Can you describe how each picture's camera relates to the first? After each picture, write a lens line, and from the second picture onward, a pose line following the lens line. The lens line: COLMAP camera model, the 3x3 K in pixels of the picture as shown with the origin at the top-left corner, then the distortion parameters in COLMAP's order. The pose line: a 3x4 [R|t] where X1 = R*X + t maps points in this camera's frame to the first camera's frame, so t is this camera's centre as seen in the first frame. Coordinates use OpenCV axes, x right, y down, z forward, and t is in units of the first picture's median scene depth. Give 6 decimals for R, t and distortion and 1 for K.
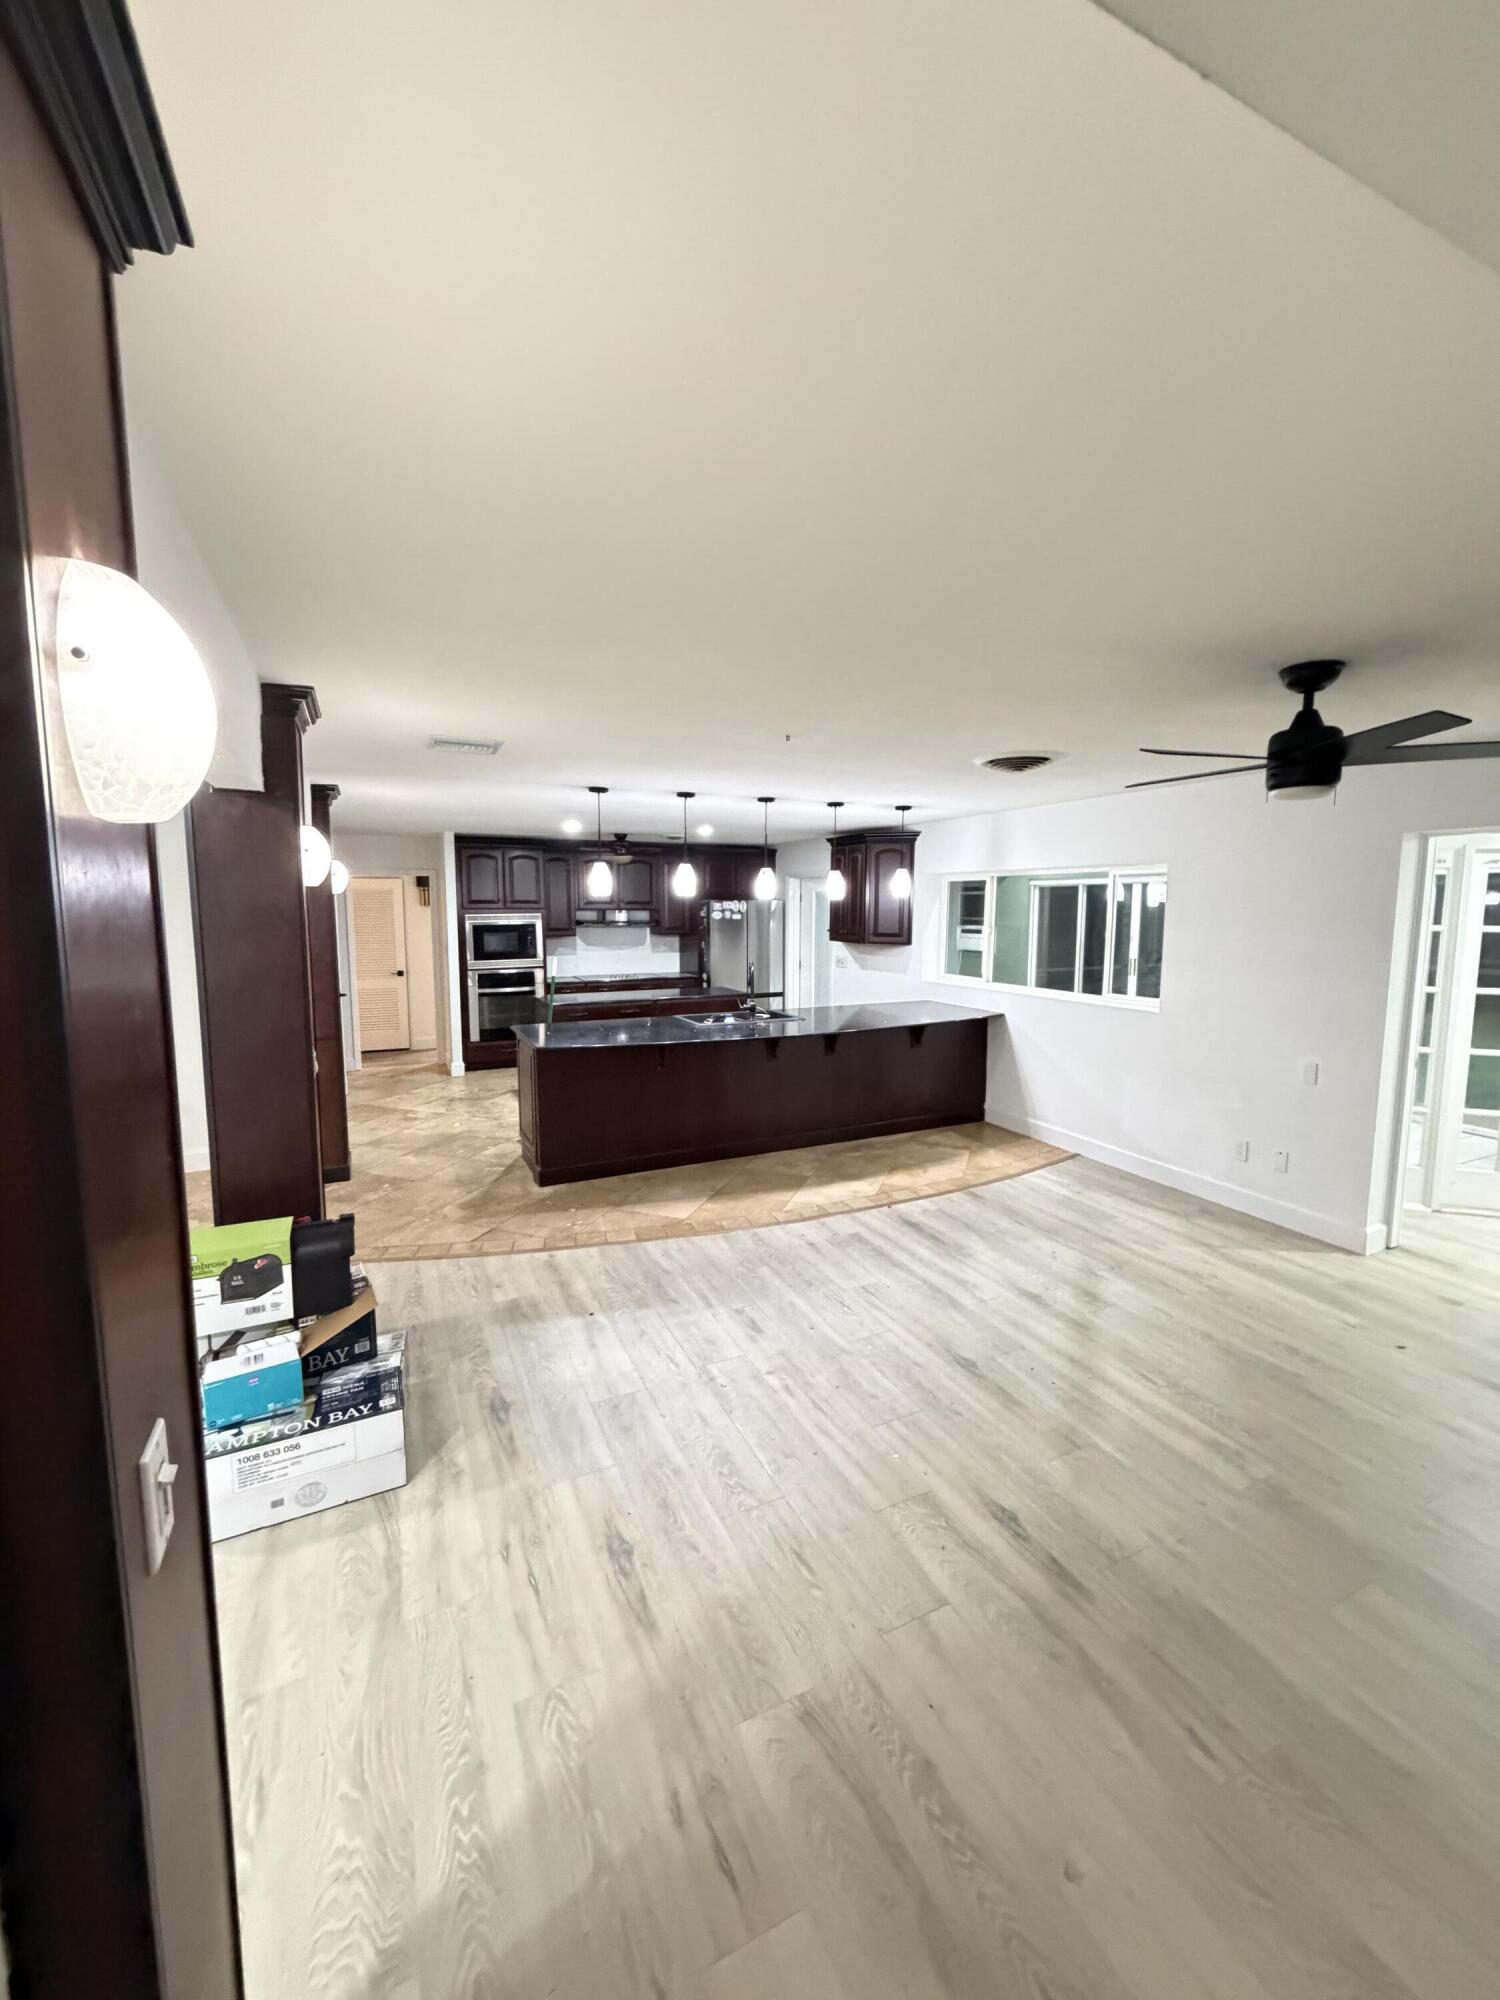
lens RADIAL K [[807.4, 0, 766.5], [0, 807.4, 995.3], [0, 0, 1]] dist [0.000176, 0.000004]
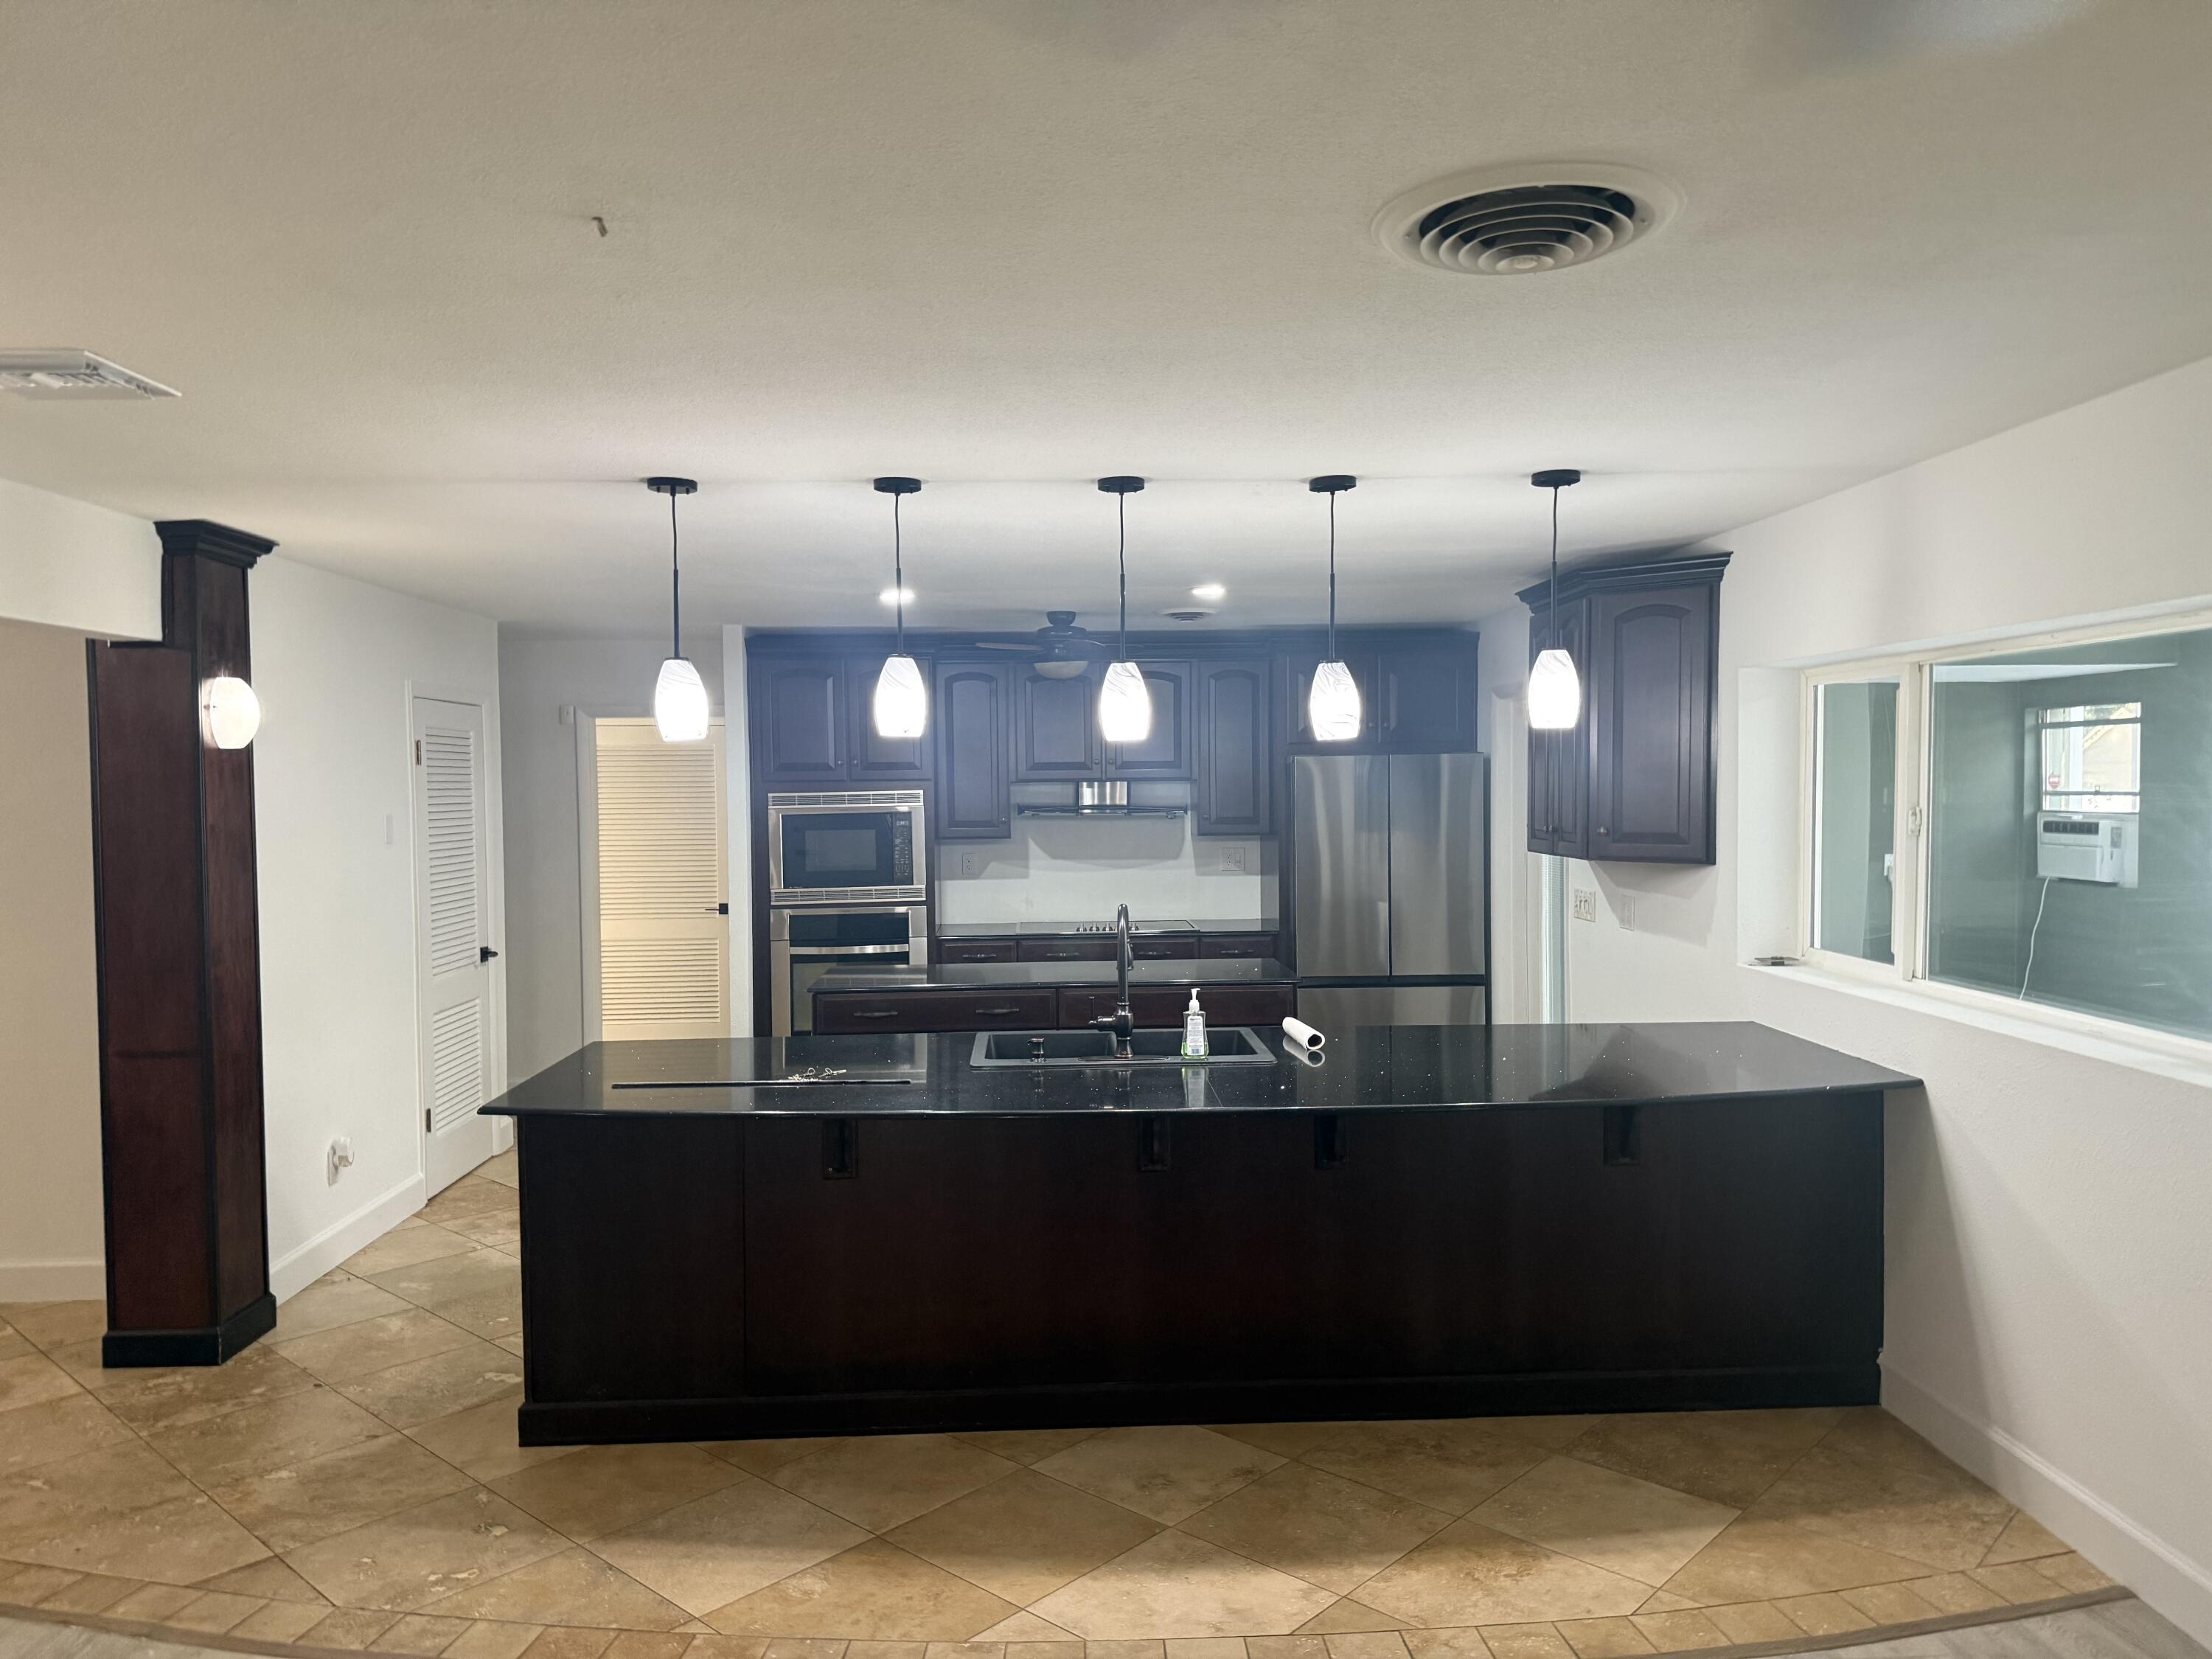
lens RADIAL K [[1567.7, 0, 1102.7], [0, 1567.7, 842.0], [0, 0, 1]] dist [0.044827, -0.055044]
pose [[0.914093, 0.002765, -0.405495, 0.217690], [-0.030431, 0.997625, -0.061797, -0.020546], [0.404361, 0.068828, 0.912006, 0.246295]]
